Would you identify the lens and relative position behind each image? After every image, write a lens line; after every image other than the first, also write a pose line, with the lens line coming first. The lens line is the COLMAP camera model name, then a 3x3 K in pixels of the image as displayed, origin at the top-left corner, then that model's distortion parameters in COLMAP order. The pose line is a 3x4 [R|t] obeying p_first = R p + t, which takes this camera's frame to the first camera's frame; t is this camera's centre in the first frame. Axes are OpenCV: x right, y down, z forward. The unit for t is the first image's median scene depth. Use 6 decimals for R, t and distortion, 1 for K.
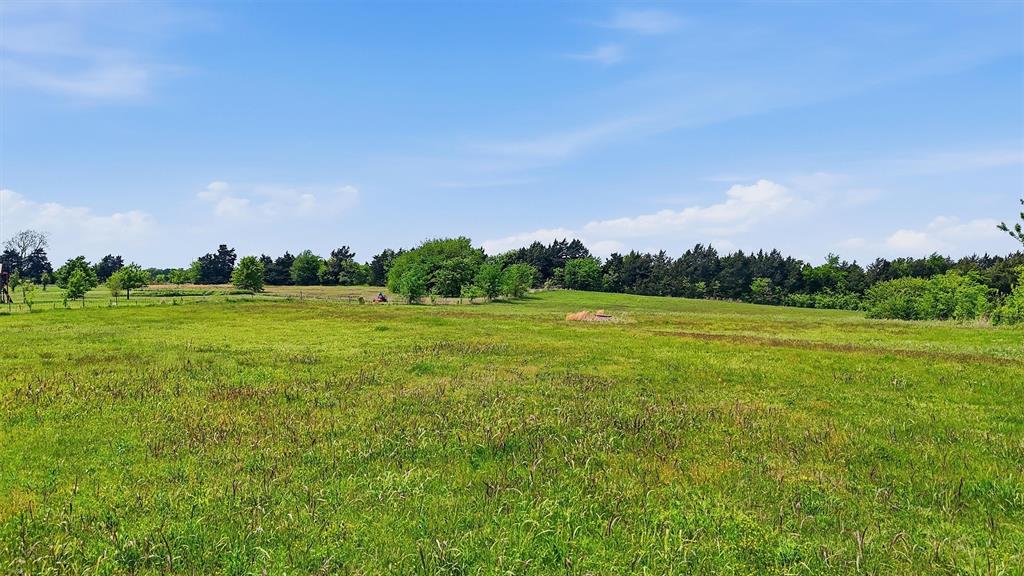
lens RADIAL K [[749.7, 0, 509.6], [0, 749.7, 287.1], [0, 0, 1]] dist [0.070803, -0.051286]
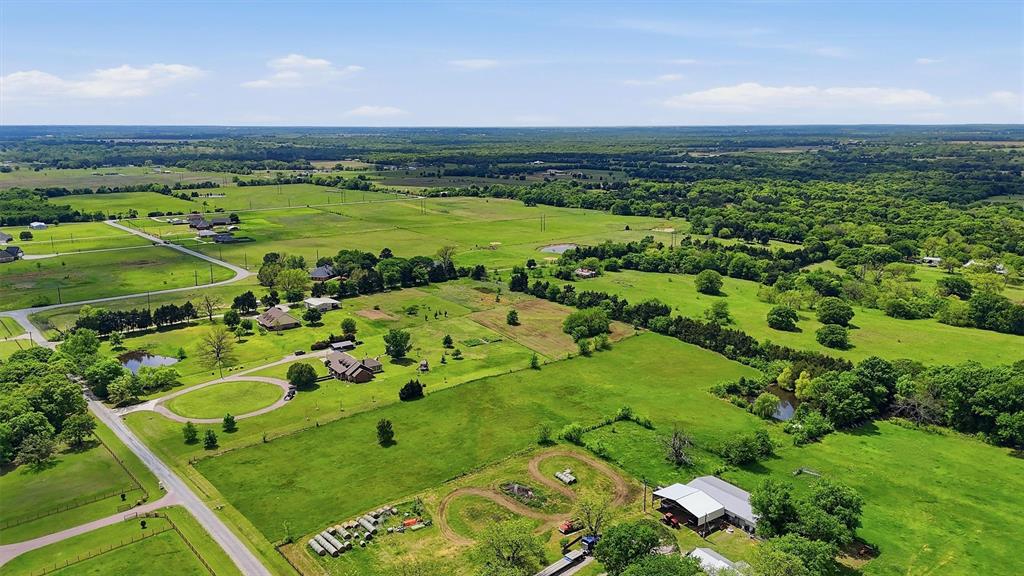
lens RADIAL K [[749.7, 0, 514.3], [0, 749.7, 287.0], [0, 0, 1]] dist [0.070803, -0.051286]
pose [[0.875521, 0.108476, -0.470846, 0.746491], [-0.011494, 0.978873, 0.204144, -0.568452], [0.483043, -0.173320, 0.858271, -1.015826]]
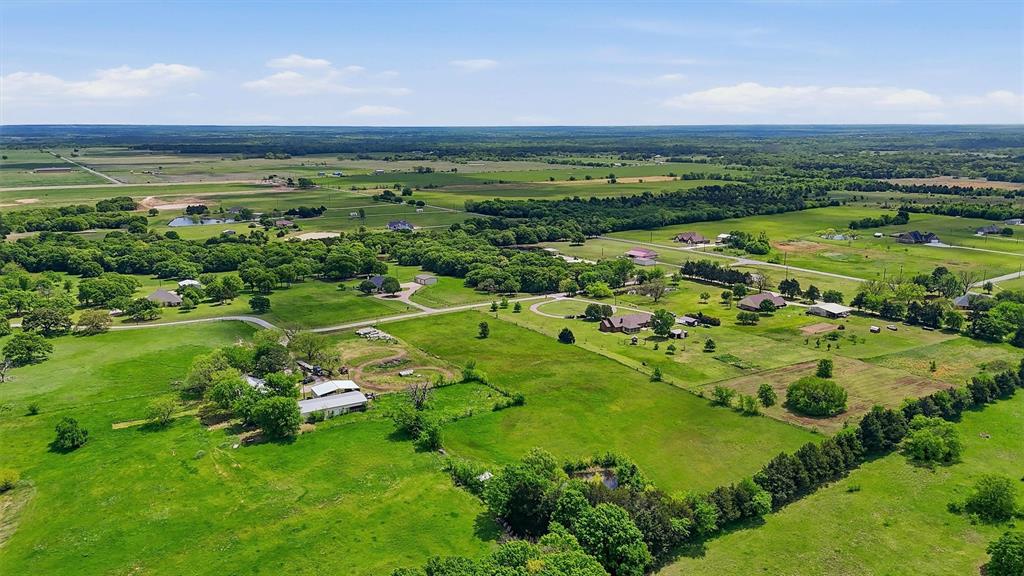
lens RADIAL K [[749.7, 0, 507.2], [0, 749.7, 283.5], [0, 0, 1]] dist [0.070803, -0.051286]
pose [[-0.576472, 0.170590, -0.799112, 1.548913], [-0.006687, 0.976947, 0.213378, -0.598655], [0.817090, 0.128350, -0.562041, 1.285584]]
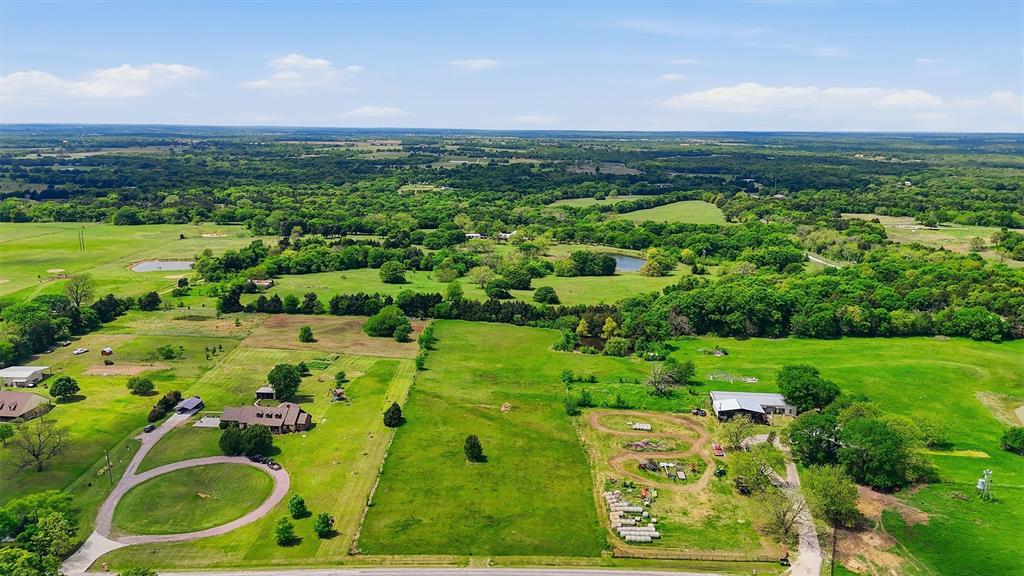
lens RADIAL K [[749.7, 0, 512.7], [0, 749.7, 286.3], [0, 0, 1]] dist [0.070803, -0.051286]
pose [[0.939238, -0.057561, 0.338406, -0.477798], [-0.009536, 0.981085, 0.193341, -0.548566], [-0.343134, -0.184820, 0.920924, -1.162458]]
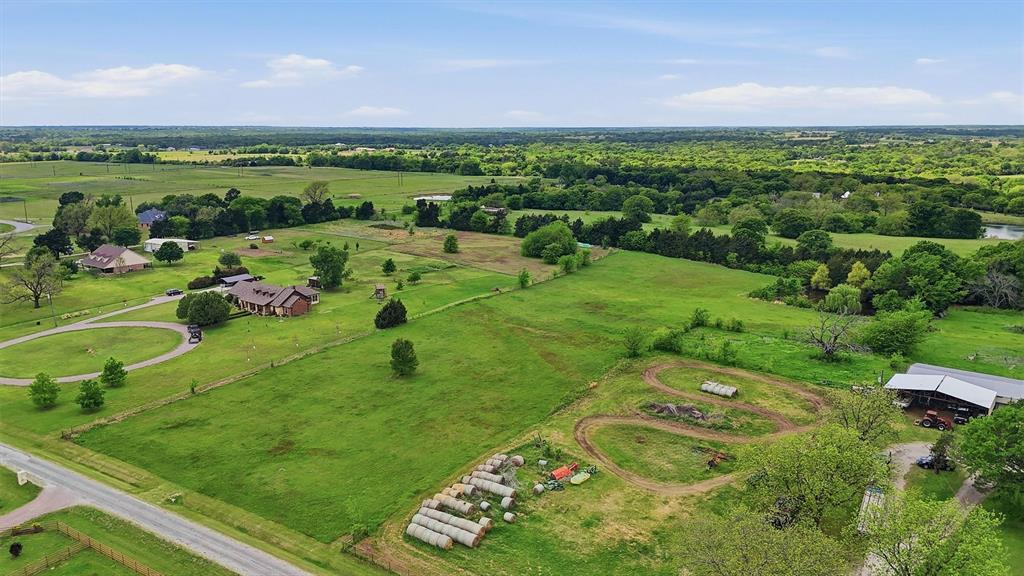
lens RADIAL K [[749.7, 0, 512.1], [0, 749.7, 292.9], [0, 0, 1]] dist [0.070803, -0.051286]
pose [[0.976485, 0.051356, -0.209377, 0.197524], [-0.007167, 0.978408, 0.206558, -0.266569], [0.215464, -0.200200, 0.955769, -0.759944]]
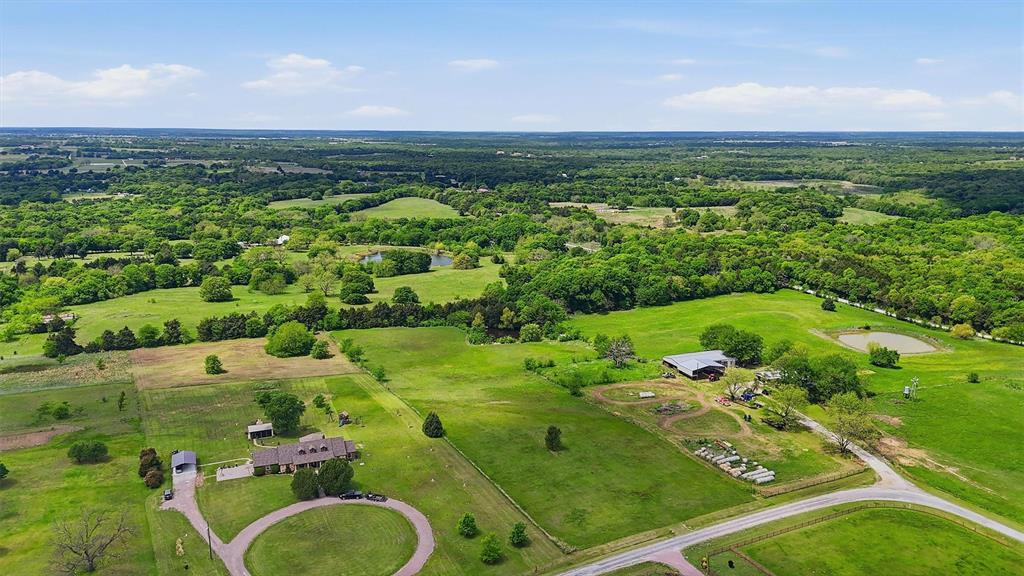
lens RADIAL K [[749.7, 0, 512.3], [0, 749.7, 276.9], [0, 0, 1]] dist [0.070803, -0.051286]
pose [[0.678798, -0.134699, 0.721865, -1.107136], [0.002338, 0.983424, 0.181308, -0.544718], [-0.734321, -0.121384, 0.667861, -0.784230]]
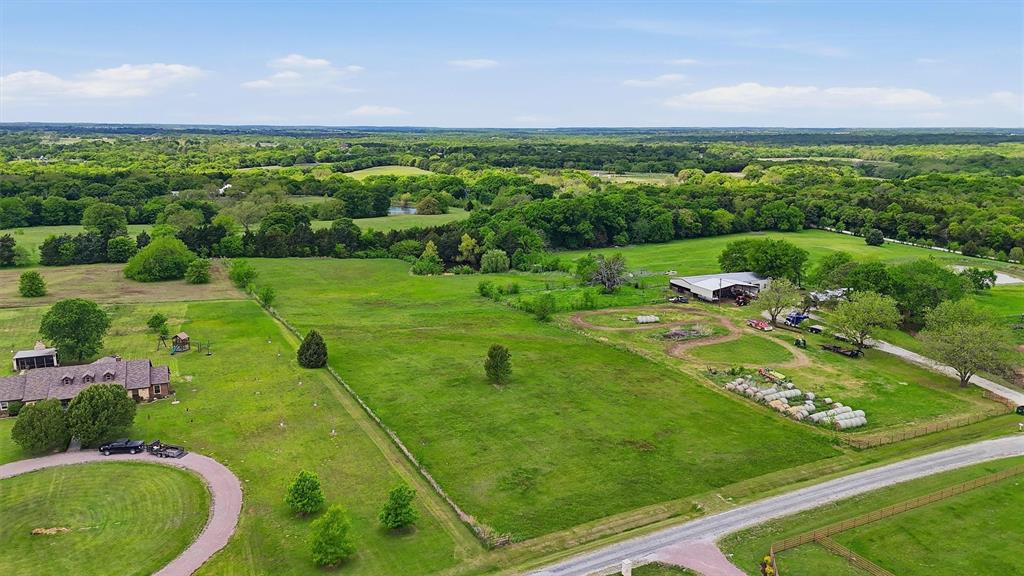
lens RADIAL K [[749.7, 0, 511.9], [0, 749.7, 285.7], [0, 0, 1]] dist [0.070803, -0.051286]
pose [[0.677872, -0.145914, 0.720554, -0.696175], [0.002356, 0.980532, 0.196343, -0.261817], [-0.735176, -0.131397, 0.665020, -0.524636]]
